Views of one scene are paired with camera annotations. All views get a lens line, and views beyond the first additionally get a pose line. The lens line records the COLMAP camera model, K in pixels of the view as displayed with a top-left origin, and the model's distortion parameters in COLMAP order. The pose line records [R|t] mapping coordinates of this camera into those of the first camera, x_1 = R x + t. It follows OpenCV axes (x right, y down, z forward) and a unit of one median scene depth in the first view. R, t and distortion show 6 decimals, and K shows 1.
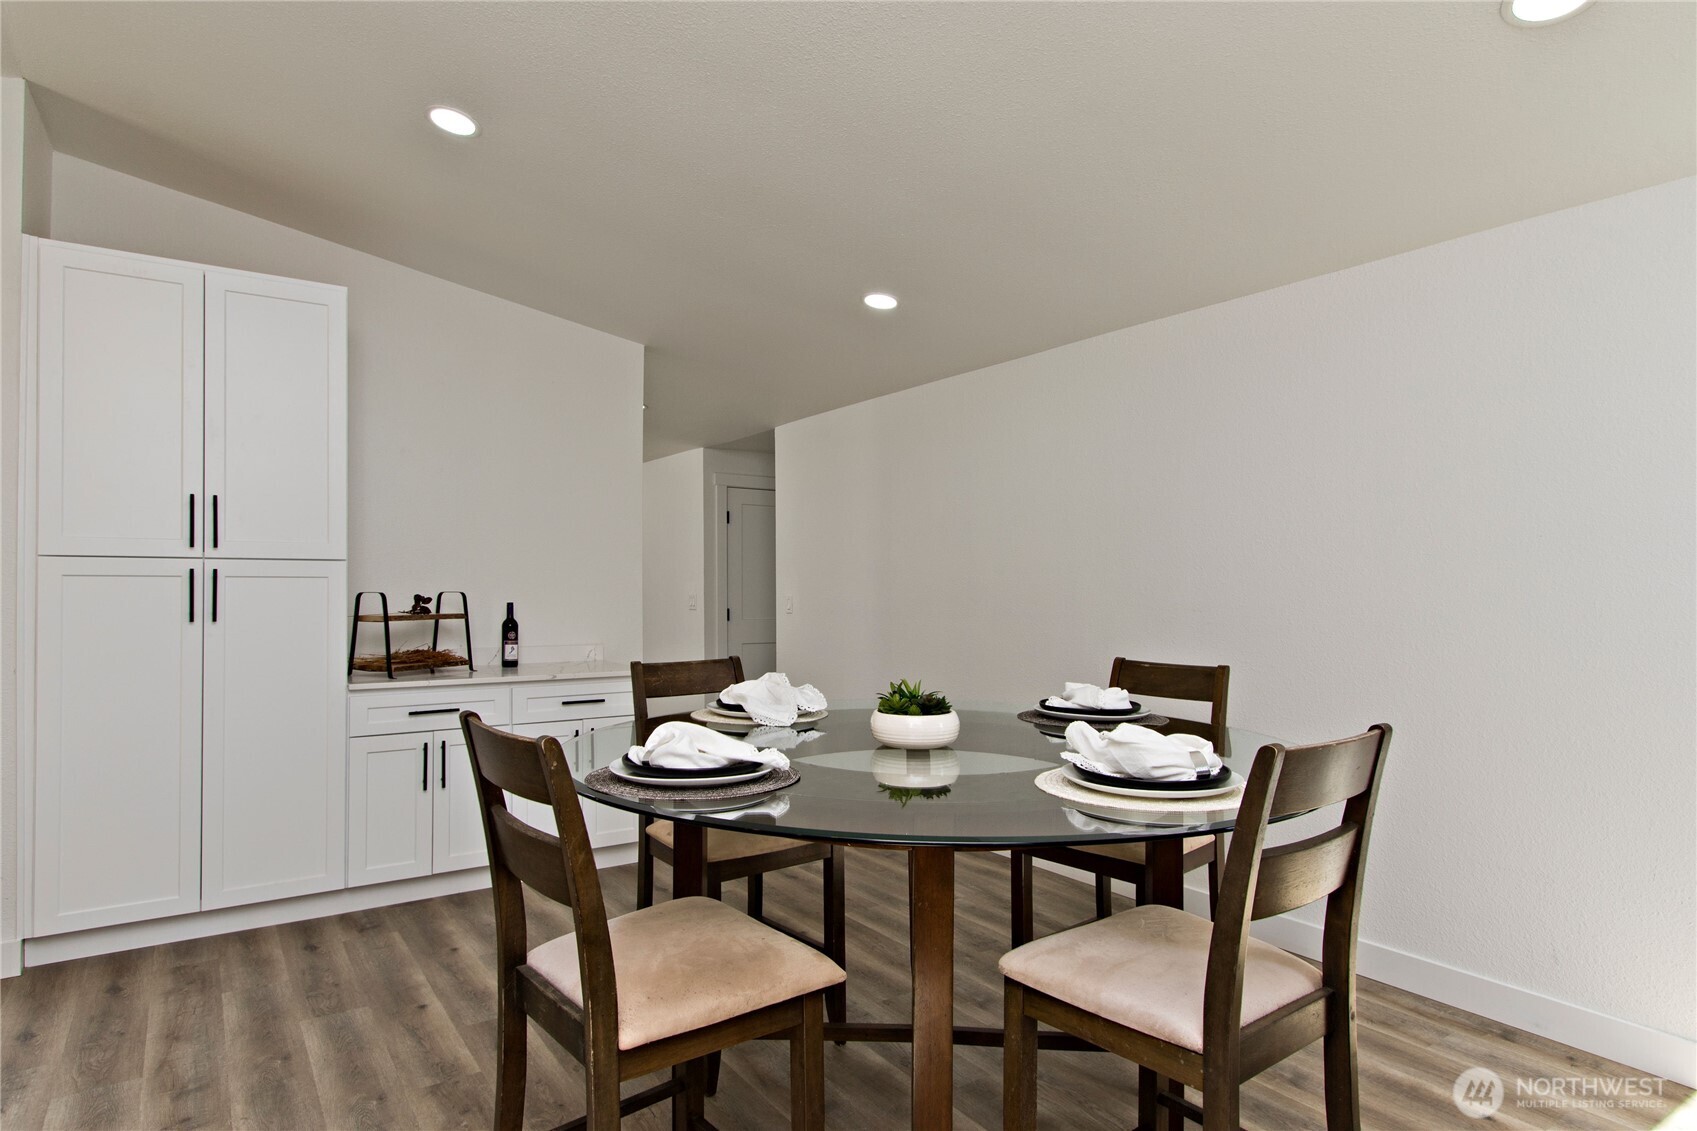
lens RADIAL K [[942.4, 0, 848.0], [0, 942.4, 581.9], [0, 0, 1]] dist [0.003865, 0.000638]
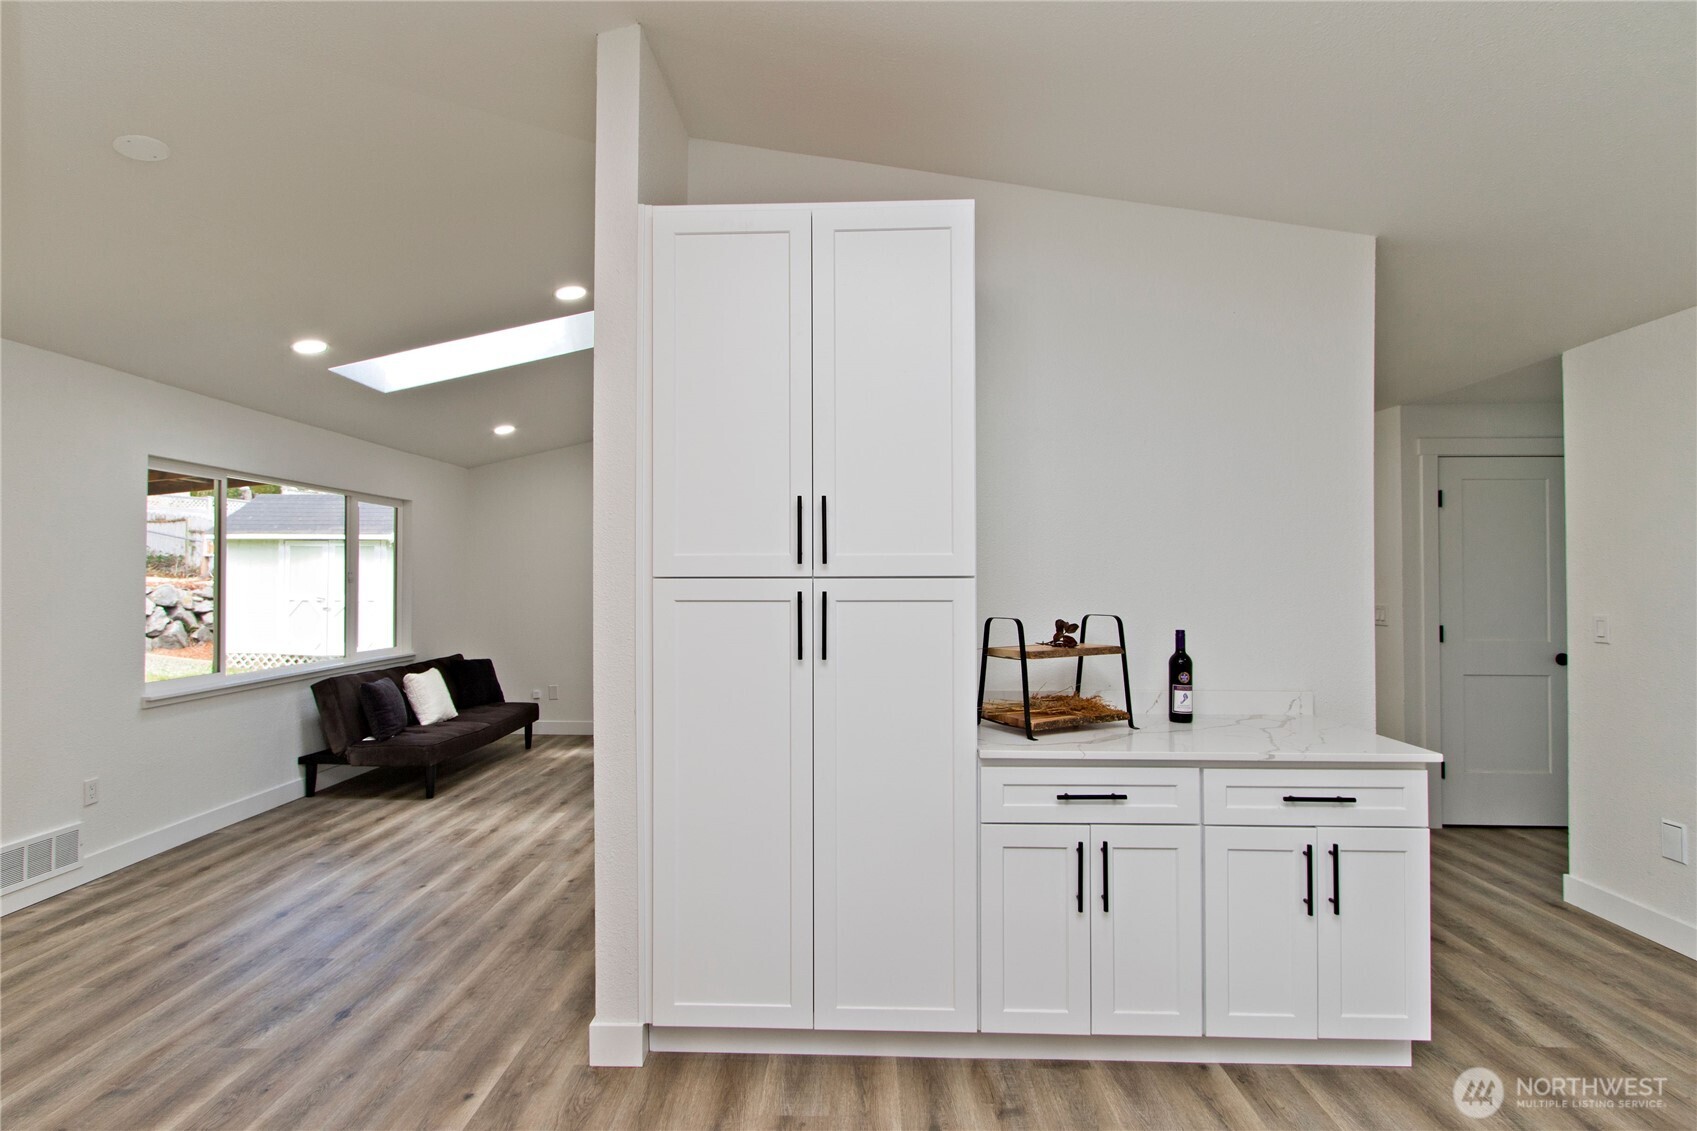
lens RADIAL K [[818.7, 0, 848.5], [0, 818.7, 565.5], [0, 0, 1]] dist [0.002623, 0.000370]
pose [[0.812595, -0.011672, -0.582711, -0.229128], [0.005877, 0.999913, -0.011833, -0.023277], [0.582799, 0.006191, 0.812593, 0.405477]]
